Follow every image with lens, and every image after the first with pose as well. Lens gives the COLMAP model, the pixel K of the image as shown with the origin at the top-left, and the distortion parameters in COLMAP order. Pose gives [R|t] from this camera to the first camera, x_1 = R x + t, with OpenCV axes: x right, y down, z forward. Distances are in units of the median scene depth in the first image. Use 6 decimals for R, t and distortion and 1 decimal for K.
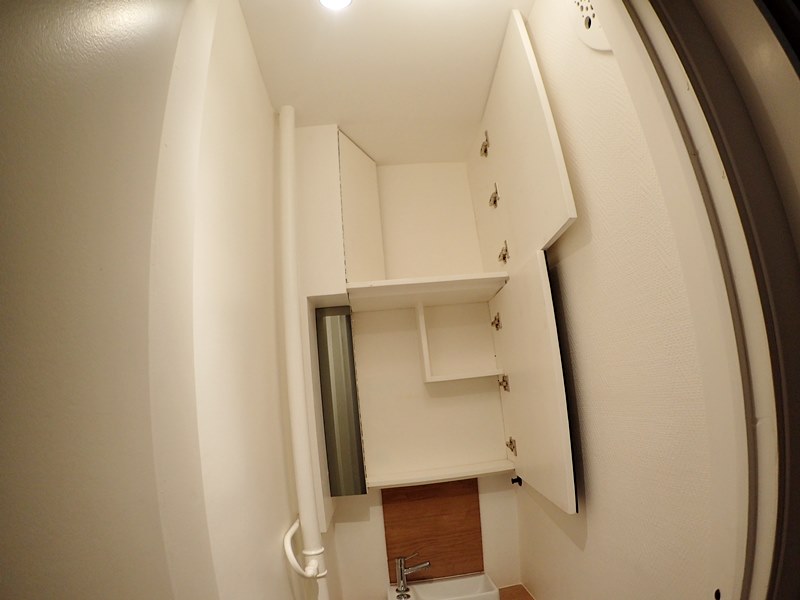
lens RADIAL K [[592.8, 0, 400.0], [0, 592.8, 300.0], [0, 0, 1]] dist [-0.243865, 0.005063]
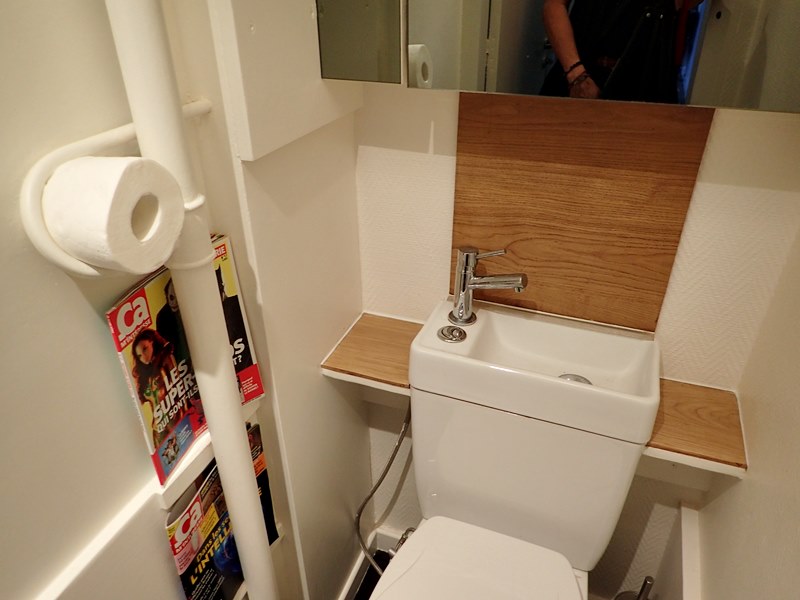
lens RADIAL K [[596.0, 0, 400.0], [0, 596.0, 300.0], [0, 0, 1]] dist [0.003080, 0.002819]
pose [[0.882899, 0.297759, -0.363083, 0.136051], [-0.018658, 0.794870, 0.606493, 0.192278], [0.469193, -0.528698, 0.707345, 0.593482]]
